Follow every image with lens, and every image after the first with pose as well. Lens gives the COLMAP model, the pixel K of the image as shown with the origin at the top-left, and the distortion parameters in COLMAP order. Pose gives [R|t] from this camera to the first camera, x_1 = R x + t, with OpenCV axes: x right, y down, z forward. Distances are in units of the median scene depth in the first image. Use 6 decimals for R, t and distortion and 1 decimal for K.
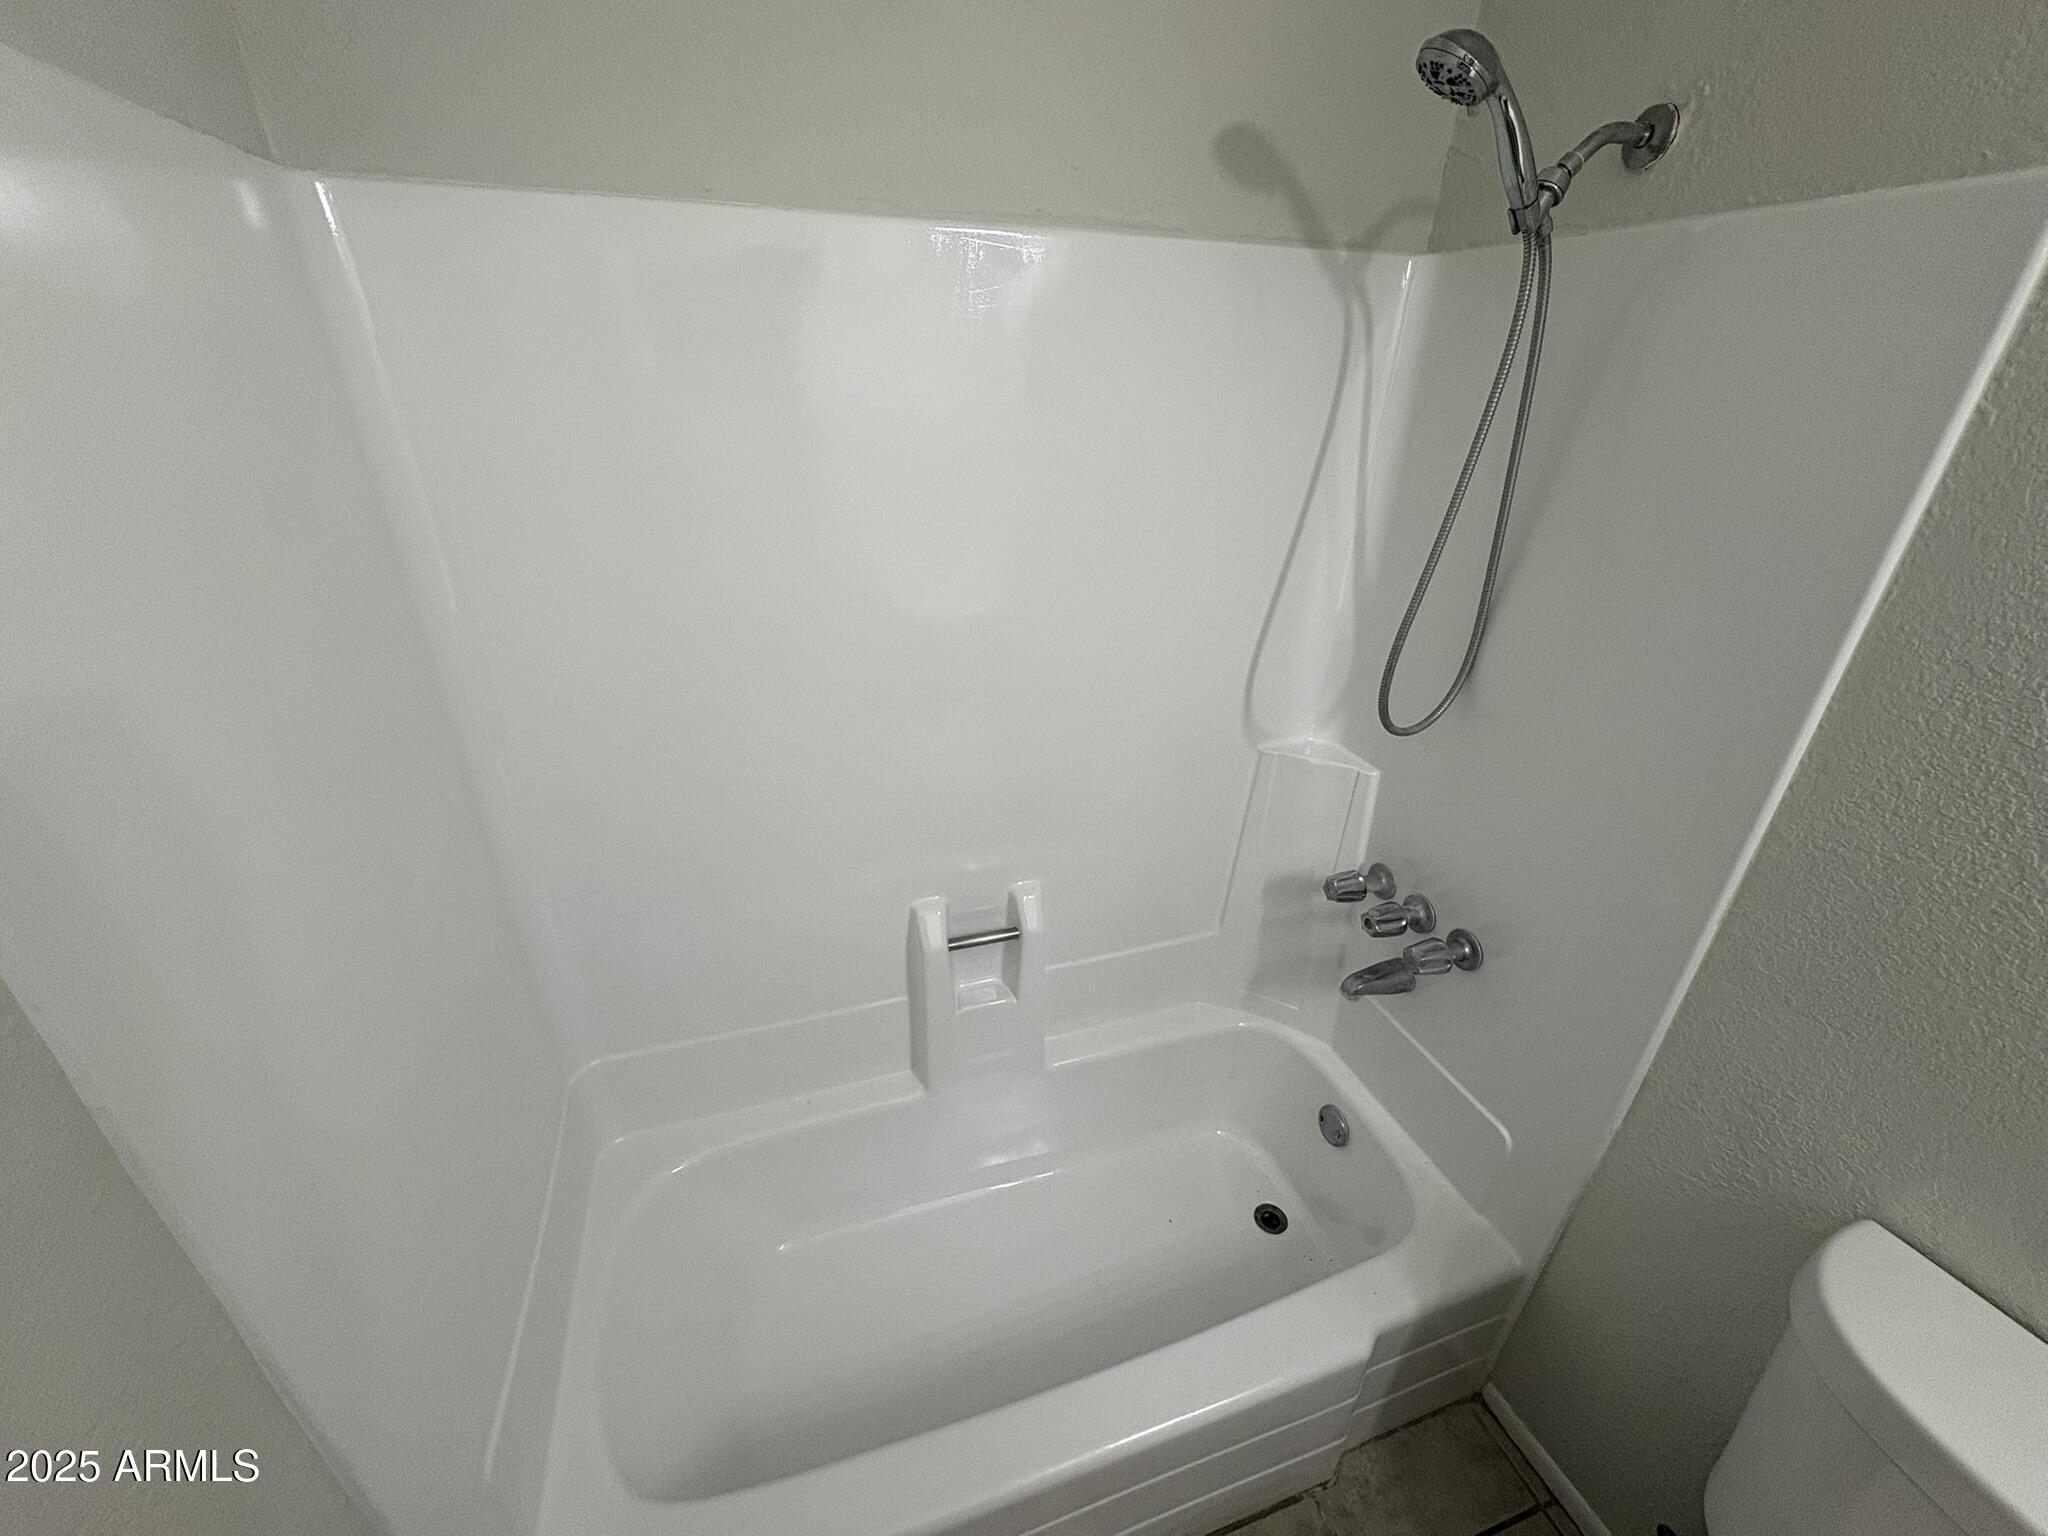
lens RADIAL K [[824.7, 0, 1024.5], [0, 824.7, 761.6], [0, 0, 1]] dist [-0.000185, 0.000389]
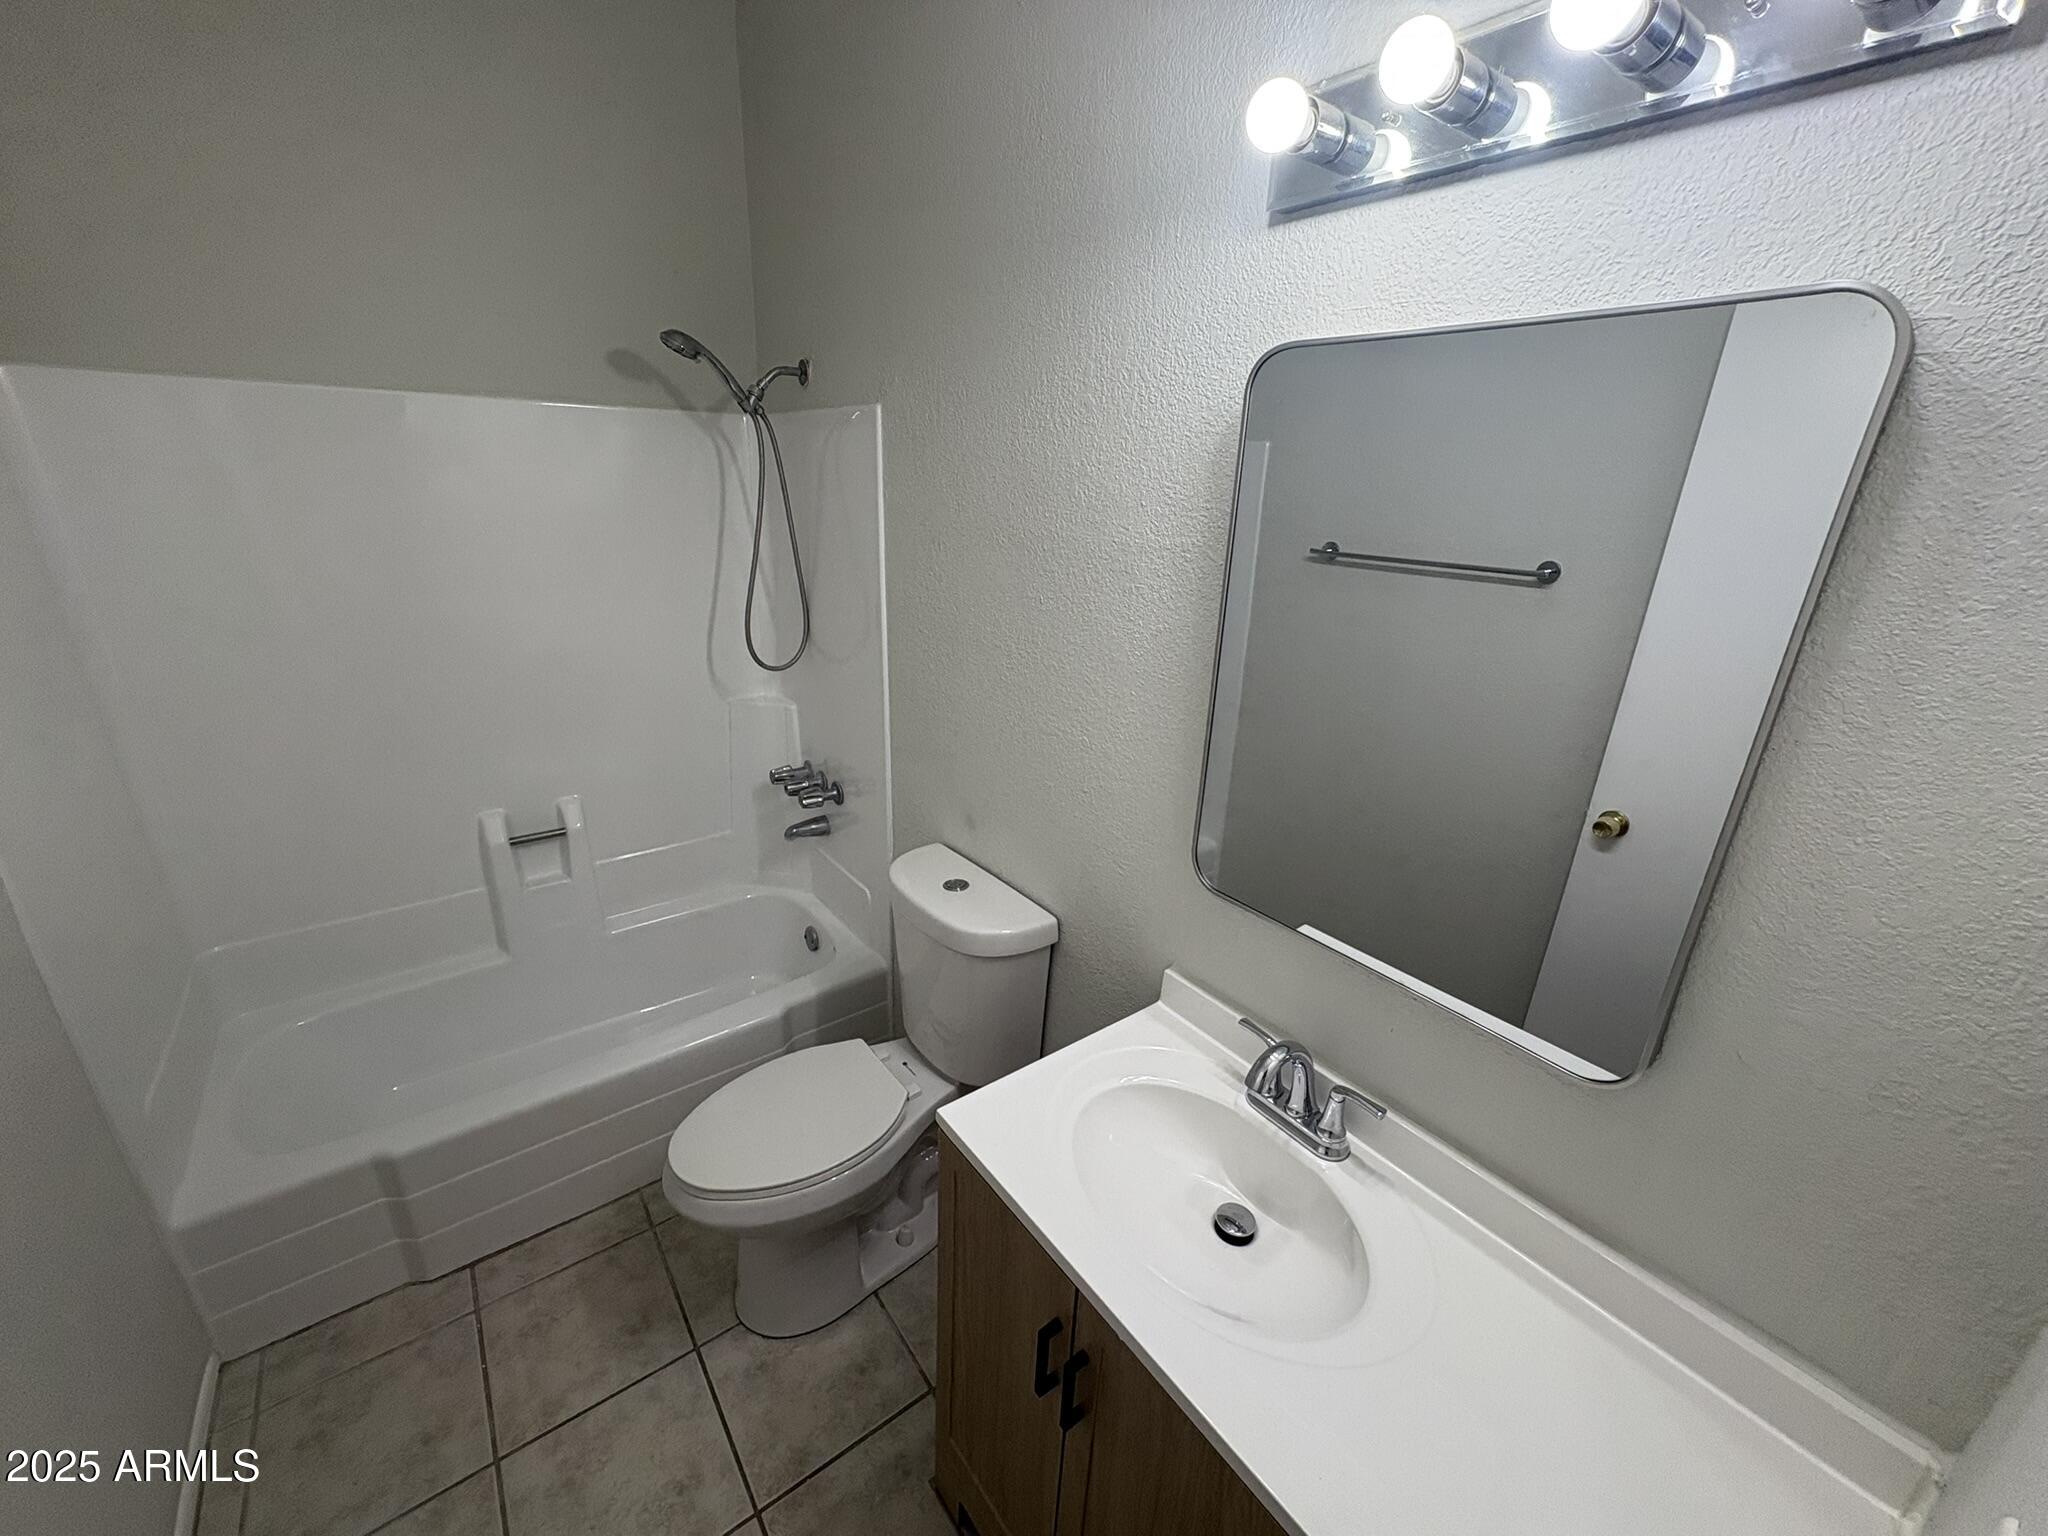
lens RADIAL K [[824.7, 0, 1027.7], [0, 824.7, 762.1], [0, 0, 1]] dist [-0.000185, 0.000389]
pose [[0.945755, -0.102484, 0.308294, 0.342113], [0.134995, 0.987108, -0.085987, 0.328289], [-0.295507, 0.122941, 0.947397, -0.694091]]
